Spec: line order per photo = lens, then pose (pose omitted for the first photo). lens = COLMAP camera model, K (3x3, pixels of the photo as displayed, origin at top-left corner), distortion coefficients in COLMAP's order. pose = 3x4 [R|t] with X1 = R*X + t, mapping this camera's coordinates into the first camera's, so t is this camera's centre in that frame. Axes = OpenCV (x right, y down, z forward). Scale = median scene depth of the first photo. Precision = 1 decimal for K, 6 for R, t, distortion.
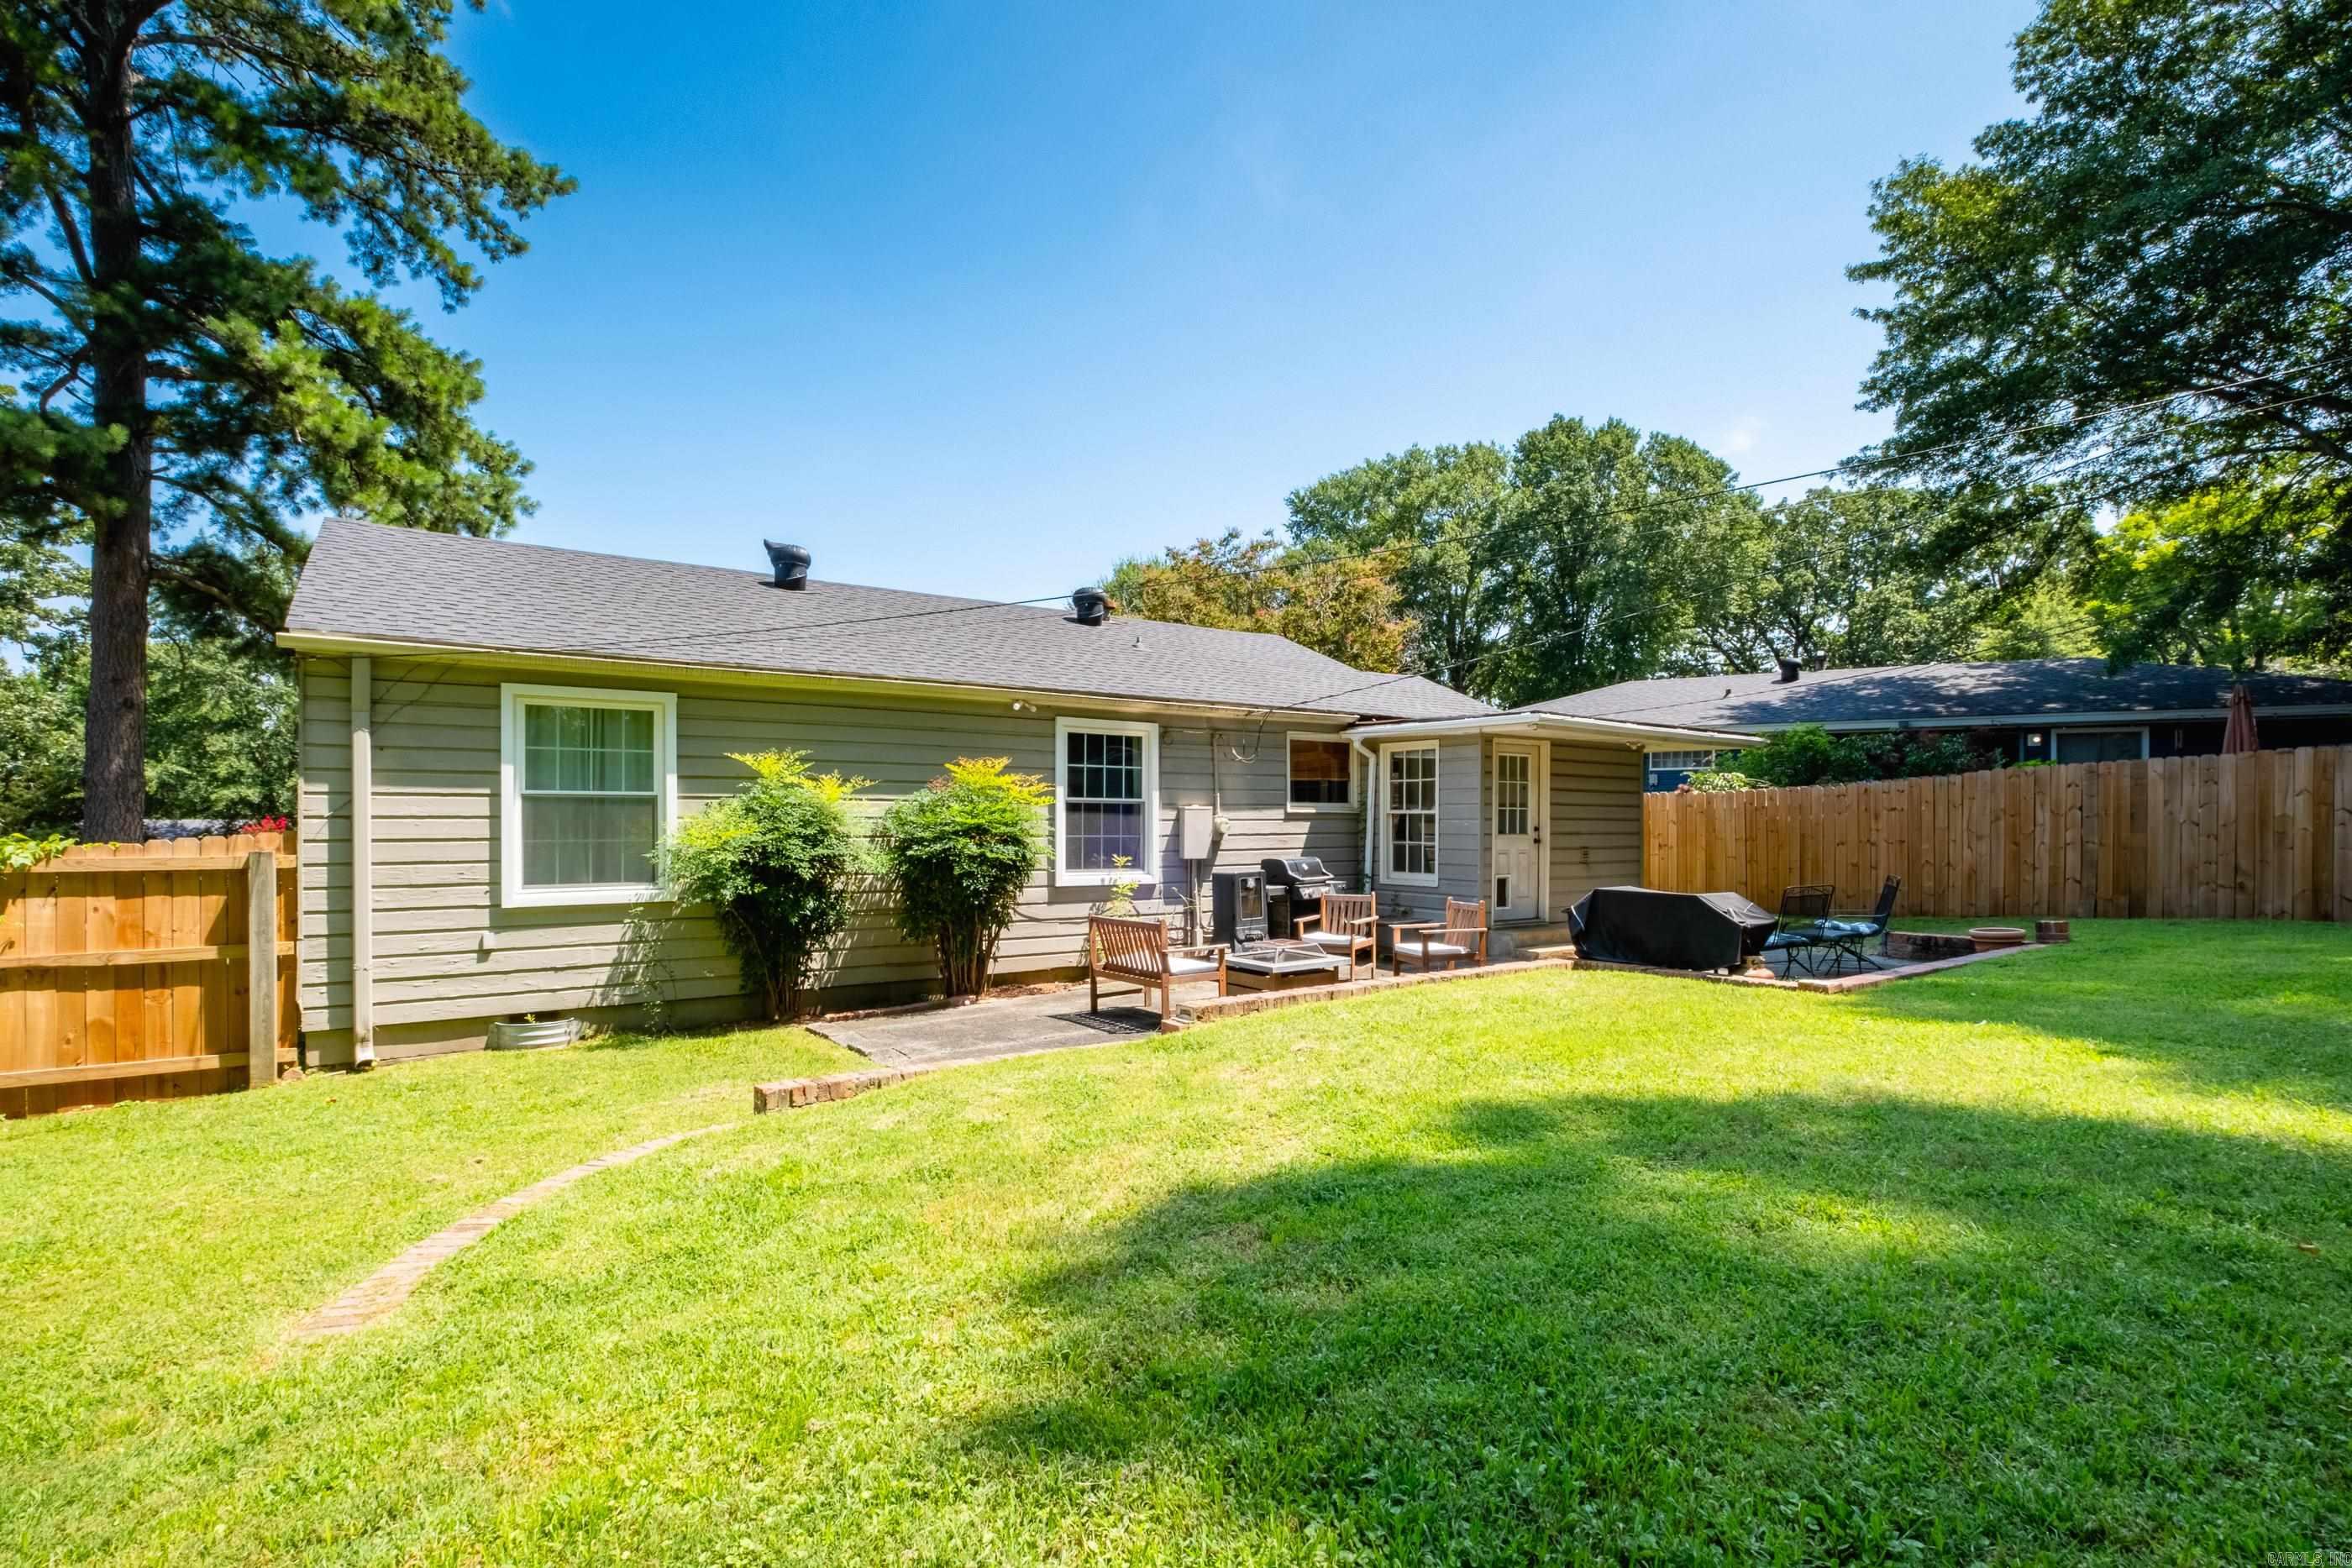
lens RADIAL K [[1031.6, 0, 1168.5], [0, 1031.6, 780.2], [0, 0, 1]] dist [0.006297, -0.003684]
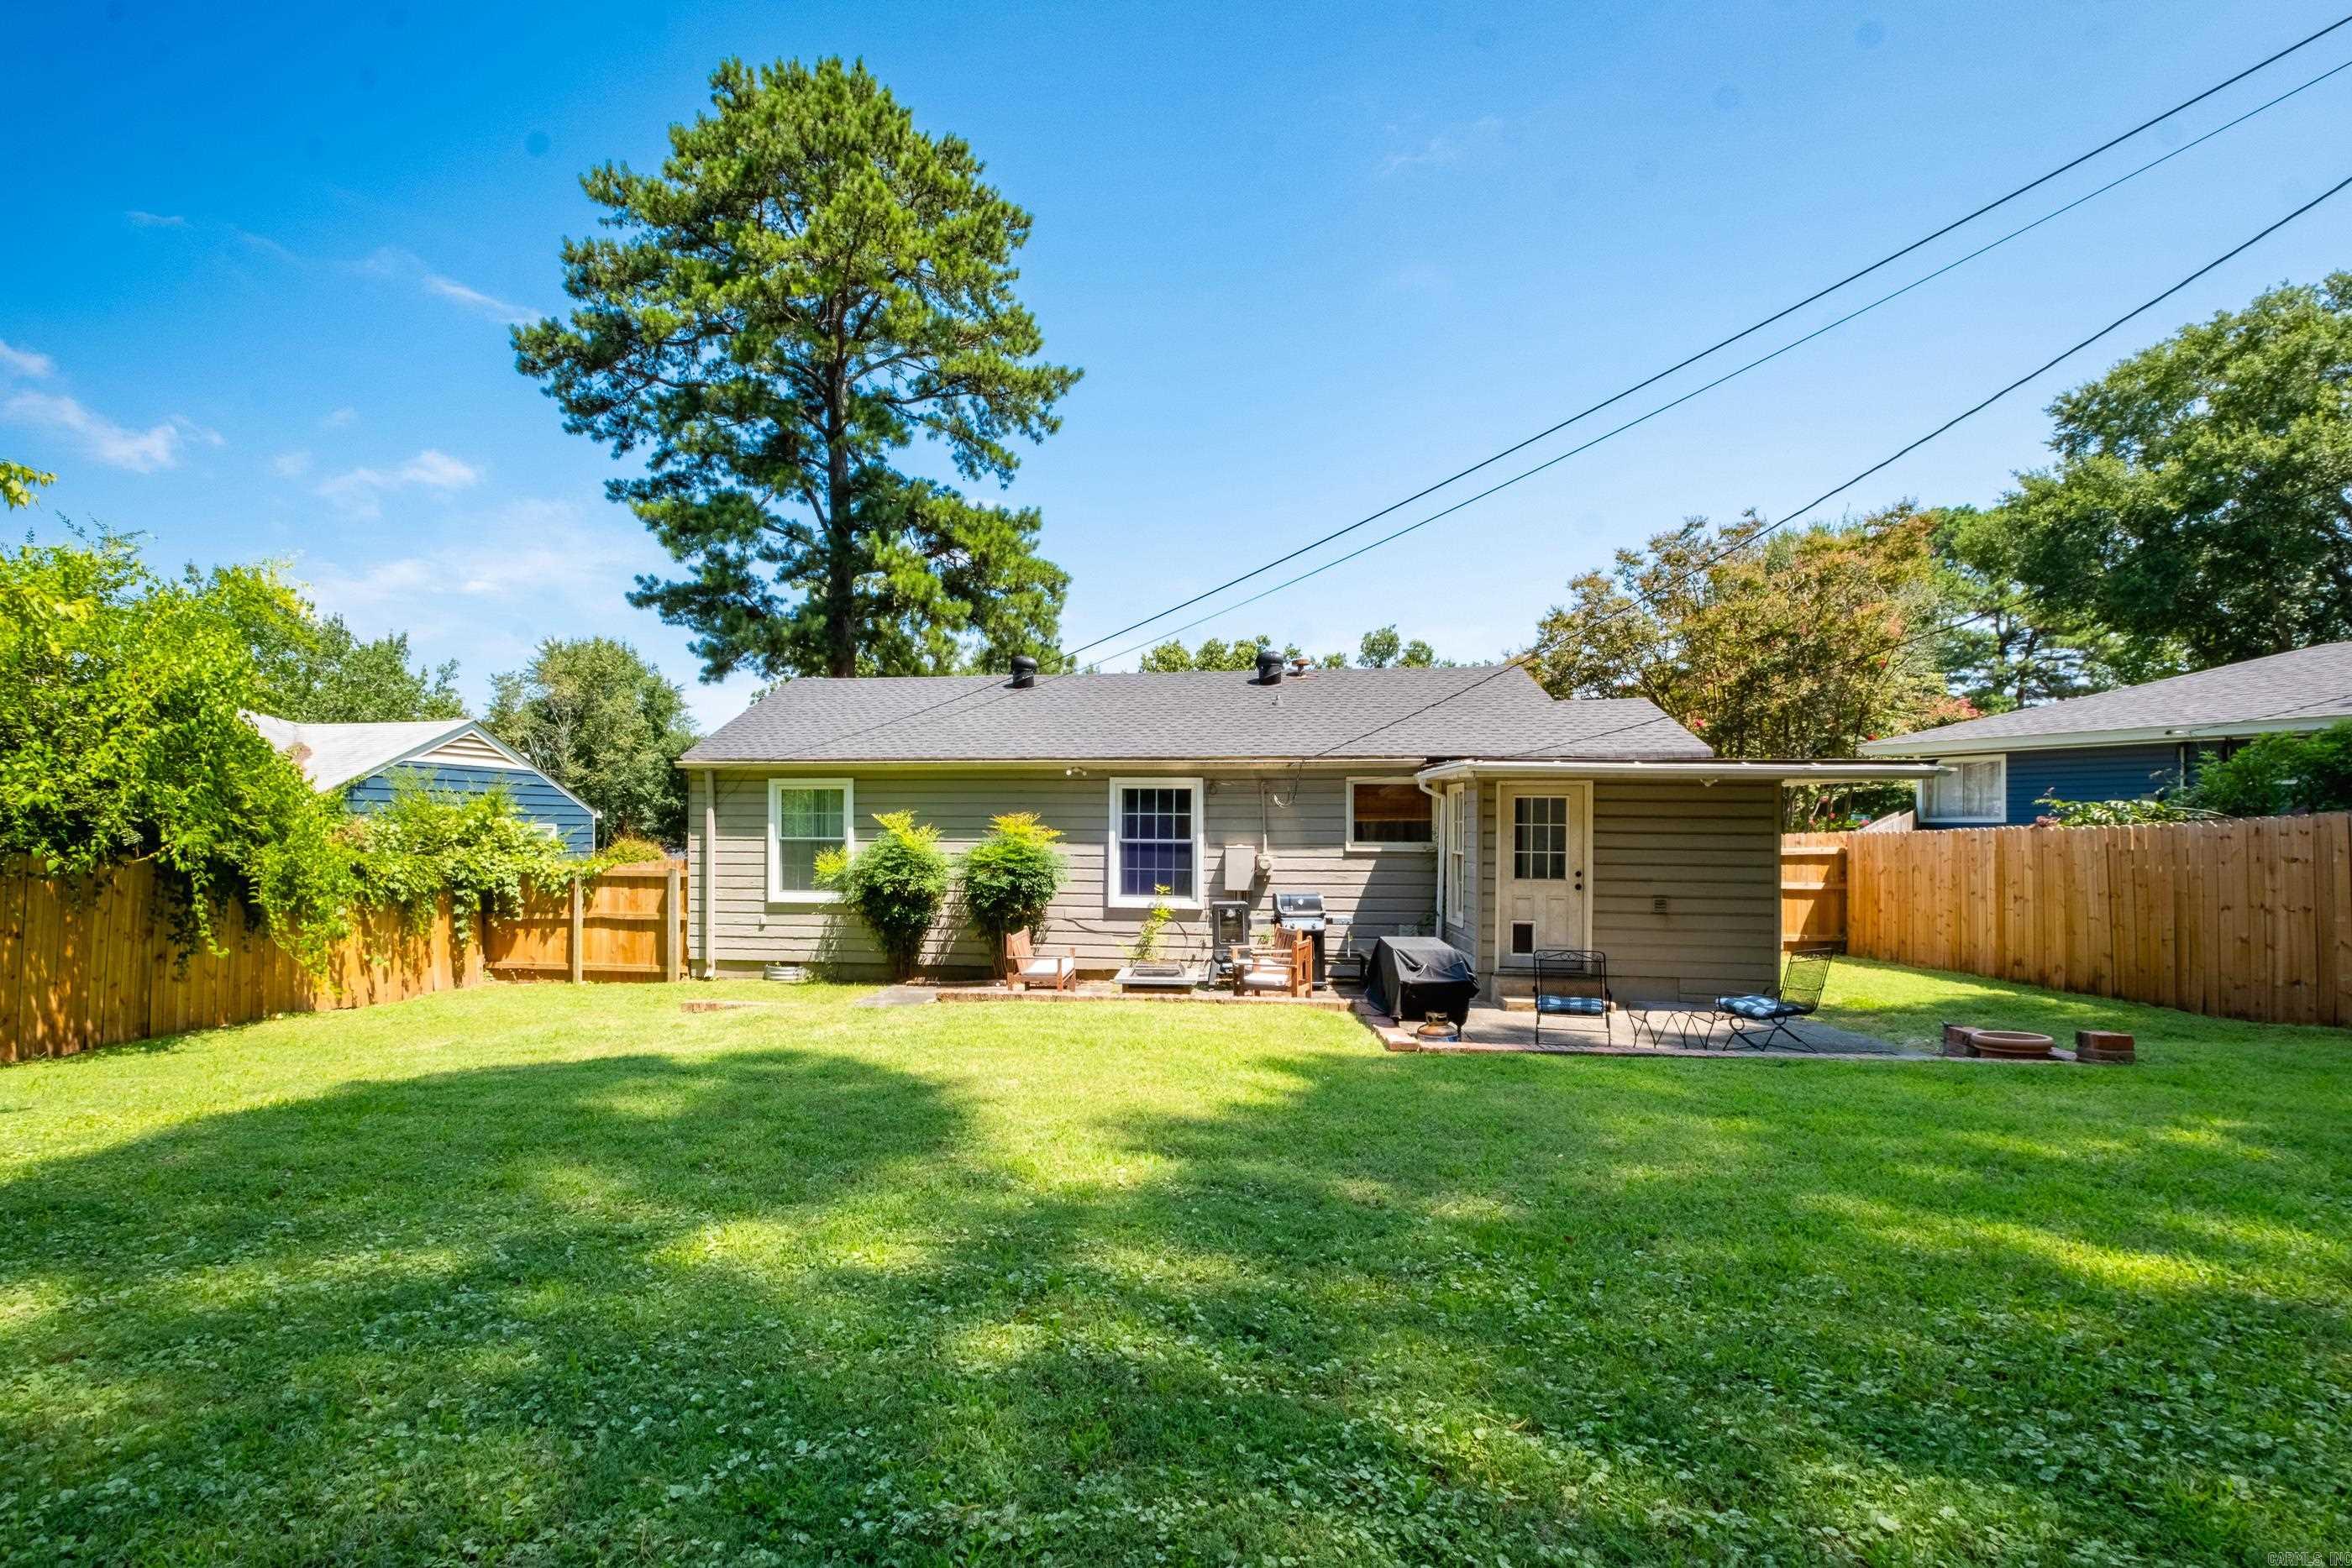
lens RADIAL K [[1031.6, 0, 1164.7], [0, 1031.6, 805.2], [0, 0, 1]] dist [0.006297, -0.003684]
pose [[0.767417, -0.007874, -0.641100, 0.776707], [0.019909, 0.999735, 0.011553, -0.039661], [0.640839, -0.021629, 0.767370, 0.039871]]
